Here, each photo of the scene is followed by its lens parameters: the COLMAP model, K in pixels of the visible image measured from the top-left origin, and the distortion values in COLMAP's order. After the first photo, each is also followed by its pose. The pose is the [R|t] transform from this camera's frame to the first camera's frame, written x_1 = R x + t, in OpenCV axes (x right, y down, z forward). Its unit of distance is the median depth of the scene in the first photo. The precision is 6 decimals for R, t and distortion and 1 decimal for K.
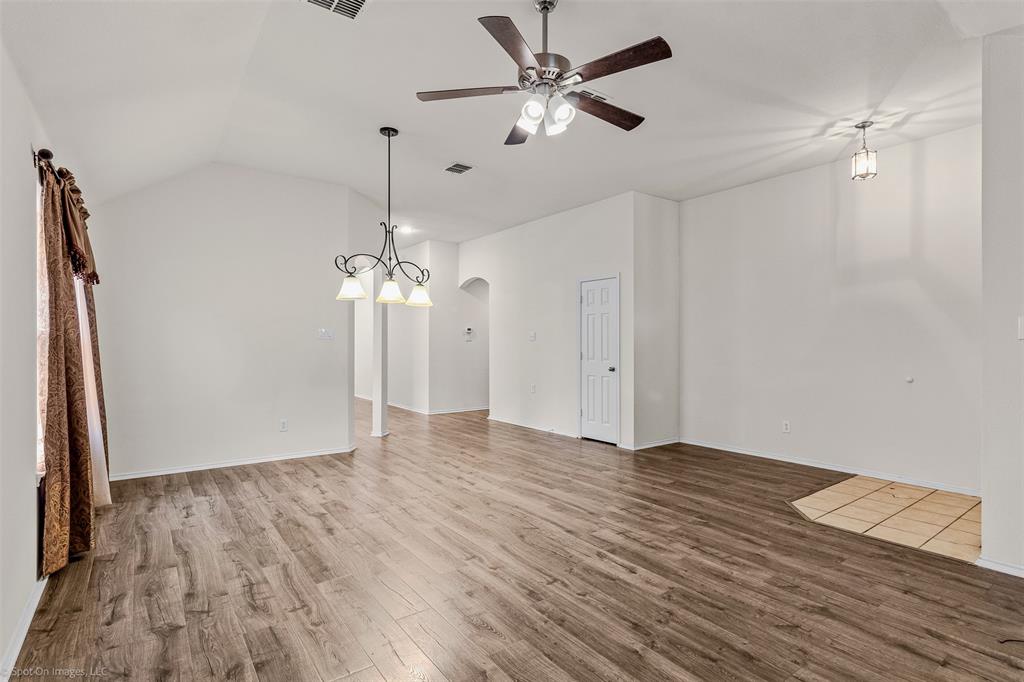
lens RADIAL K [[513.5, 0, 510.3], [0, 513.5, 342.0], [0, 0, 1]] dist [0.002945, 0.000348]
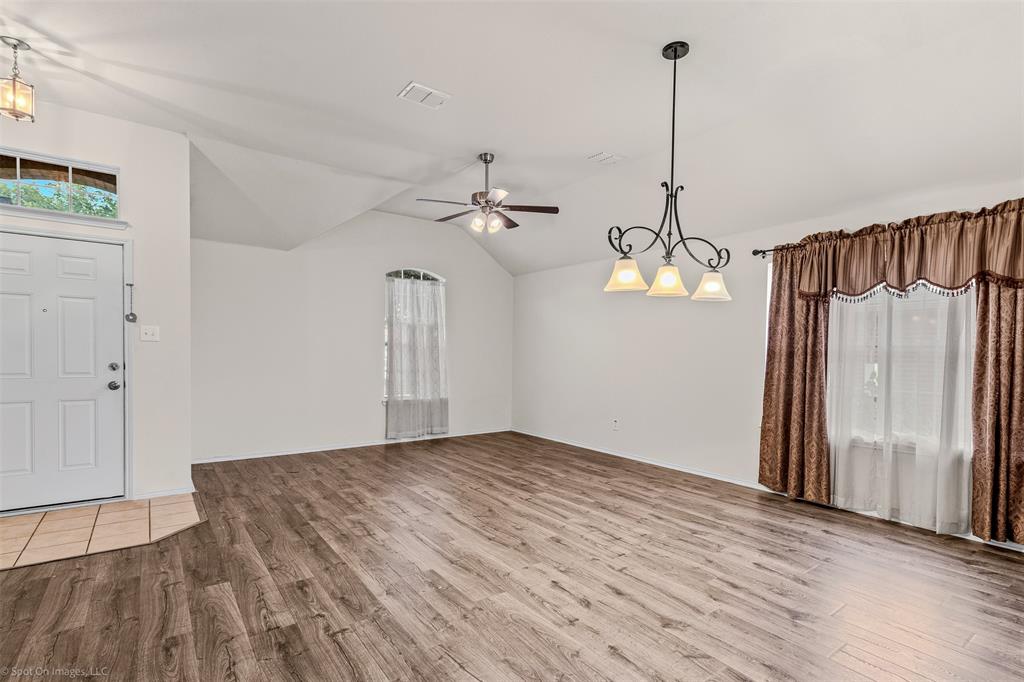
lens RADIAL K [[486.4, 0, 513.8], [0, 486.4, 345.0], [0, 0, 1]] dist [0.003143, -0.000162]
pose [[-0.999896, -0.014133, 0.002988, -0.029029], [-0.014166, 0.999838, -0.011130, 0.002233], [-0.002830, -0.011171, -0.999934, 2.036582]]
